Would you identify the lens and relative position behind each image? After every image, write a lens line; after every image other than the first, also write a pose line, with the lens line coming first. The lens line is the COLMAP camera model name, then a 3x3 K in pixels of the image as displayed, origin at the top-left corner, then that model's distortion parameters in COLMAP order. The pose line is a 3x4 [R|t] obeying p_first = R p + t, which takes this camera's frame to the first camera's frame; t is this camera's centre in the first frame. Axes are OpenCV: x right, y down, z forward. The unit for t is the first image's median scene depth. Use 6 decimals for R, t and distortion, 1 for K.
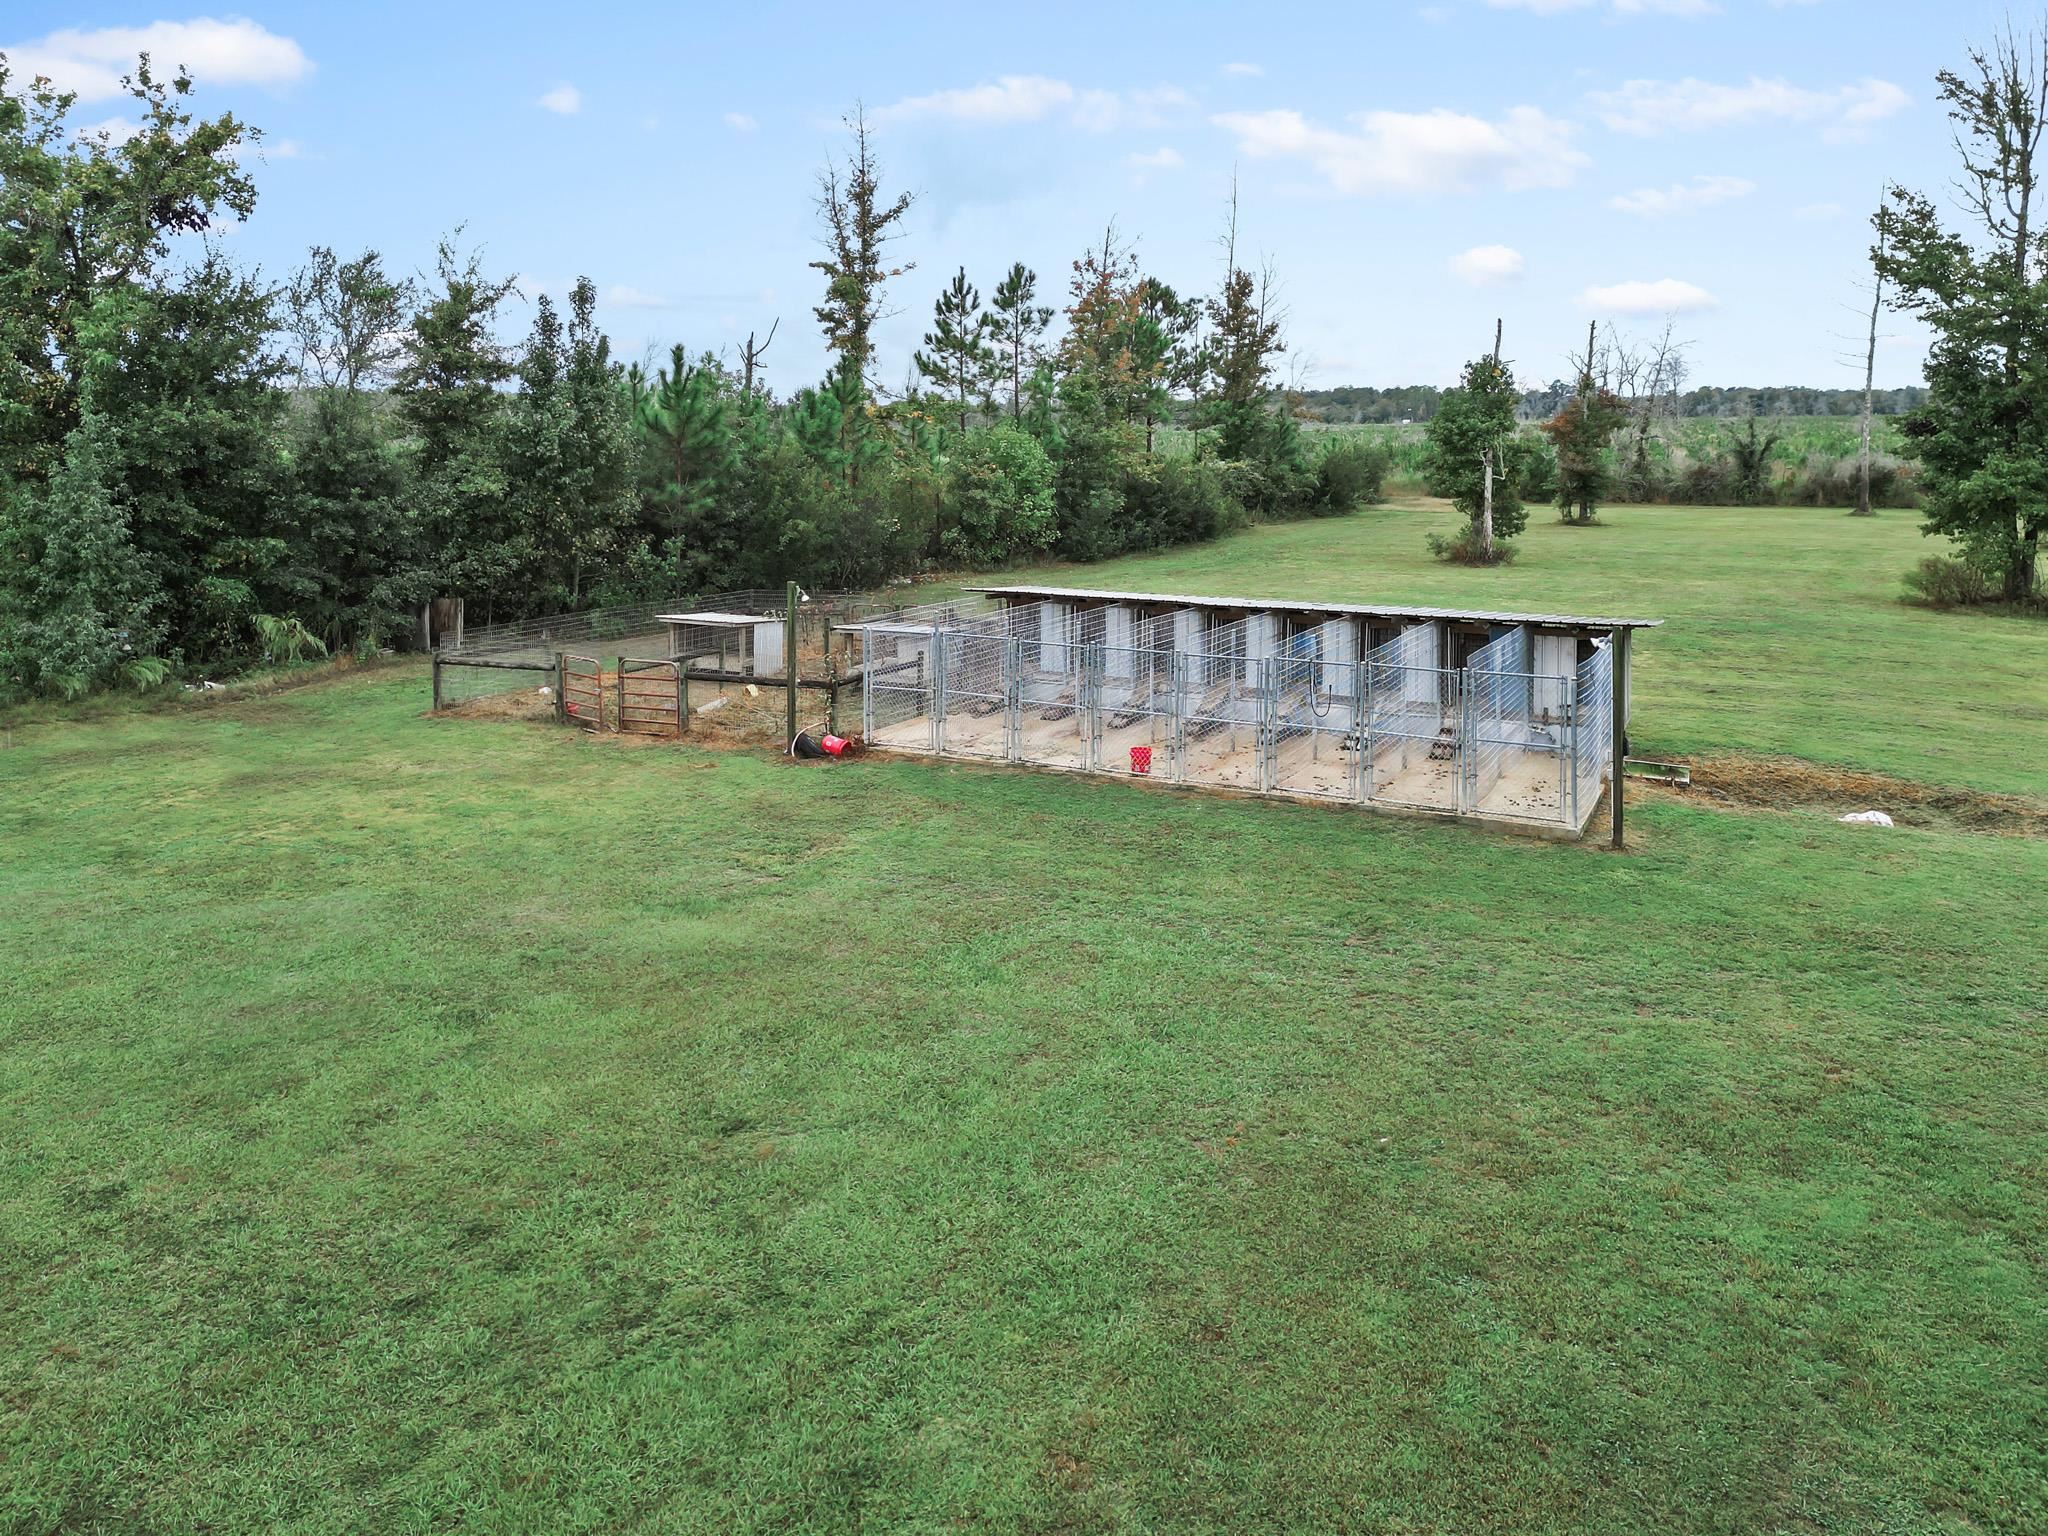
lens RADIAL K [[1469.7, 0, 1033.6], [0, 1469.7, 515.3], [0, 0, 1]] dist [0.003493, -0.001438]
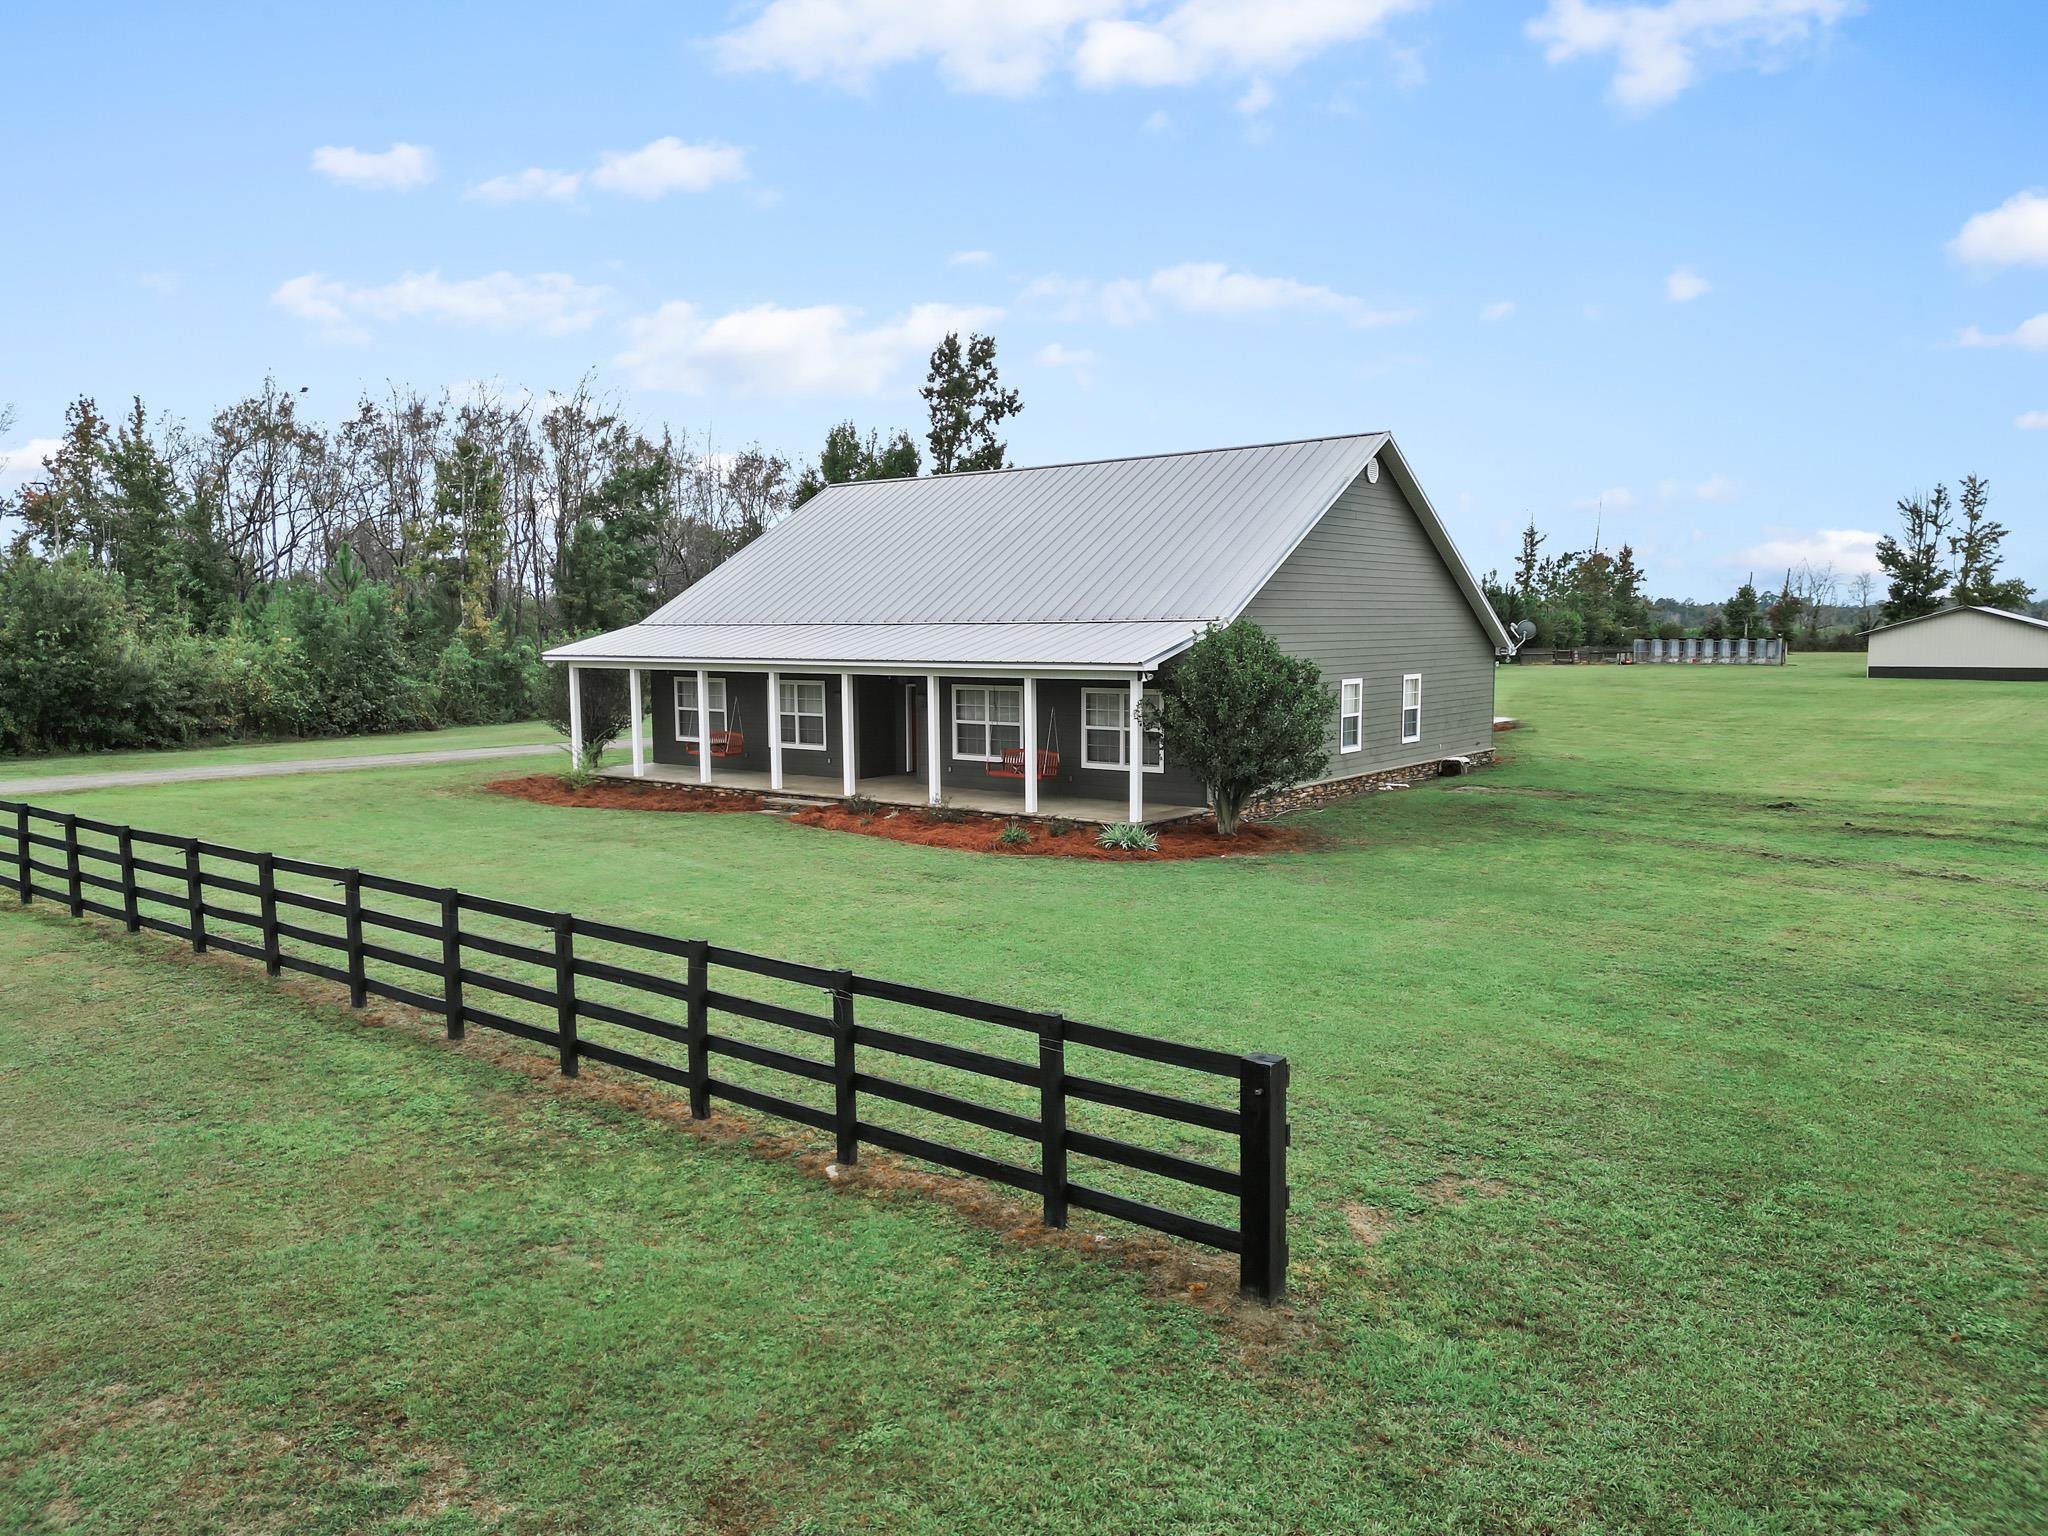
lens RADIAL K [[1424.7, 0, 1024.0], [0, 1424.7, 768.0], [0, 0, 1]] dist [0.039839, -0.043712]
pose [[0.990983, 0.012378, -0.133412, -1.004877], [-0.008221, 0.999465, 0.031669, 0.241825], [0.133733, -0.030287, 0.990555, -2.789864]]
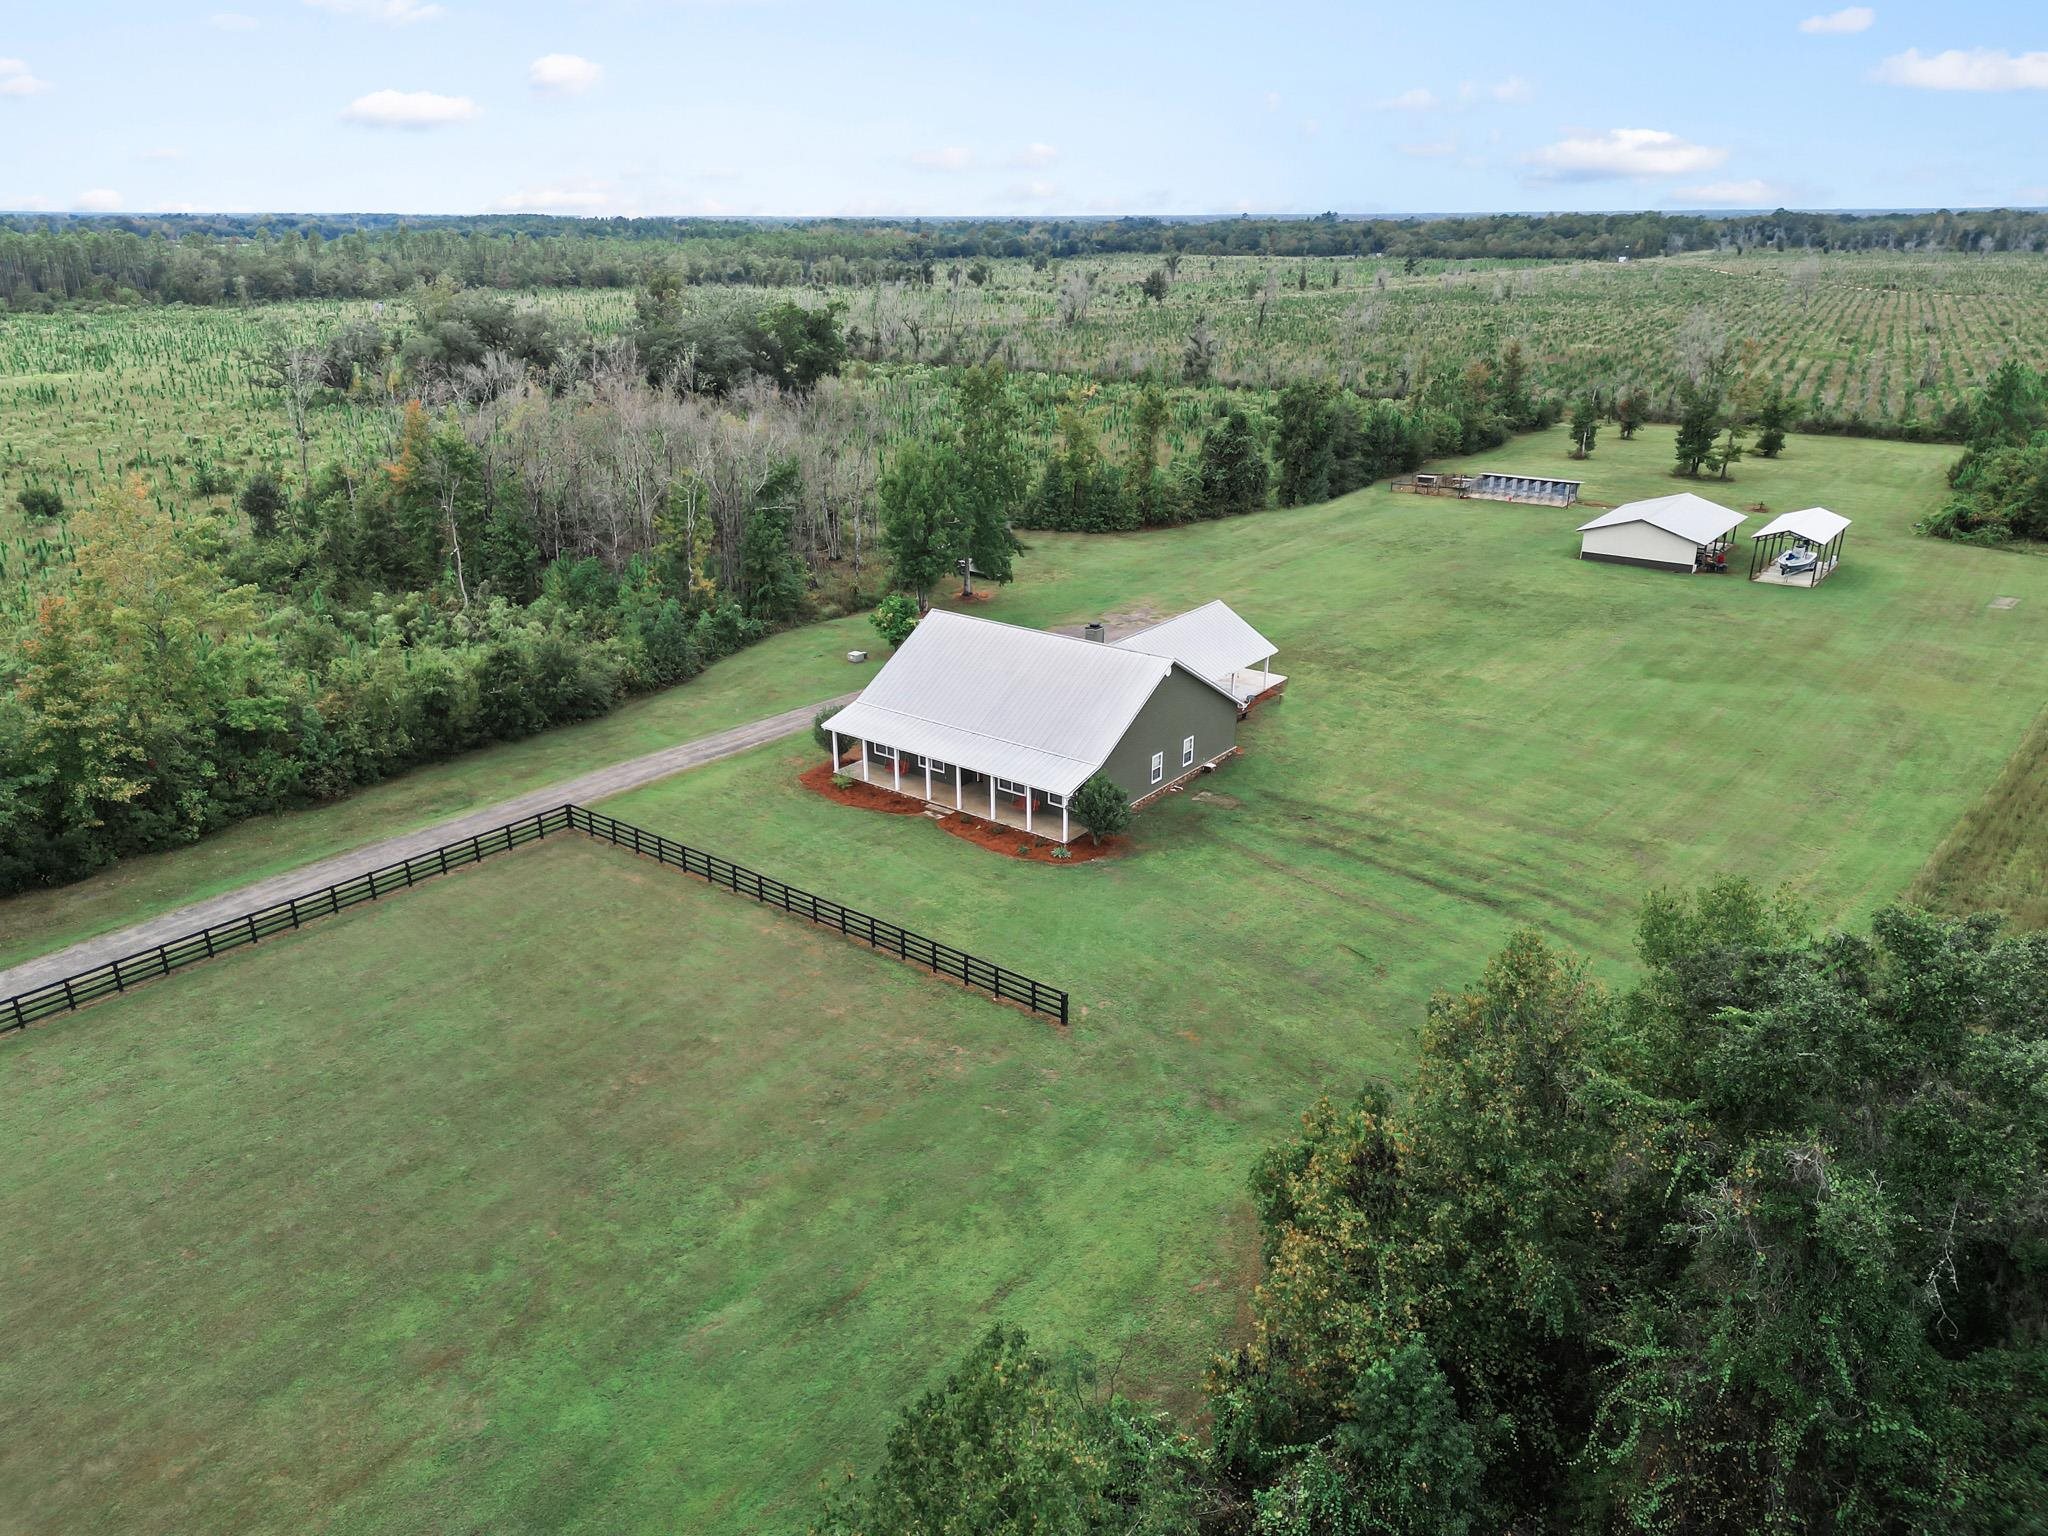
lens RADIAL K [[1433.7, 0, 1024.6], [0, 1433.7, 777.1], [0, 0, 1]] dist [0.045922, -0.044600]
pose [[0.991574, 0.051425, -0.118898, -0.859300], [-0.012162, 0.950731, 0.309777, -0.443980], [0.128970, -0.305721, 0.943346, -4.026128]]
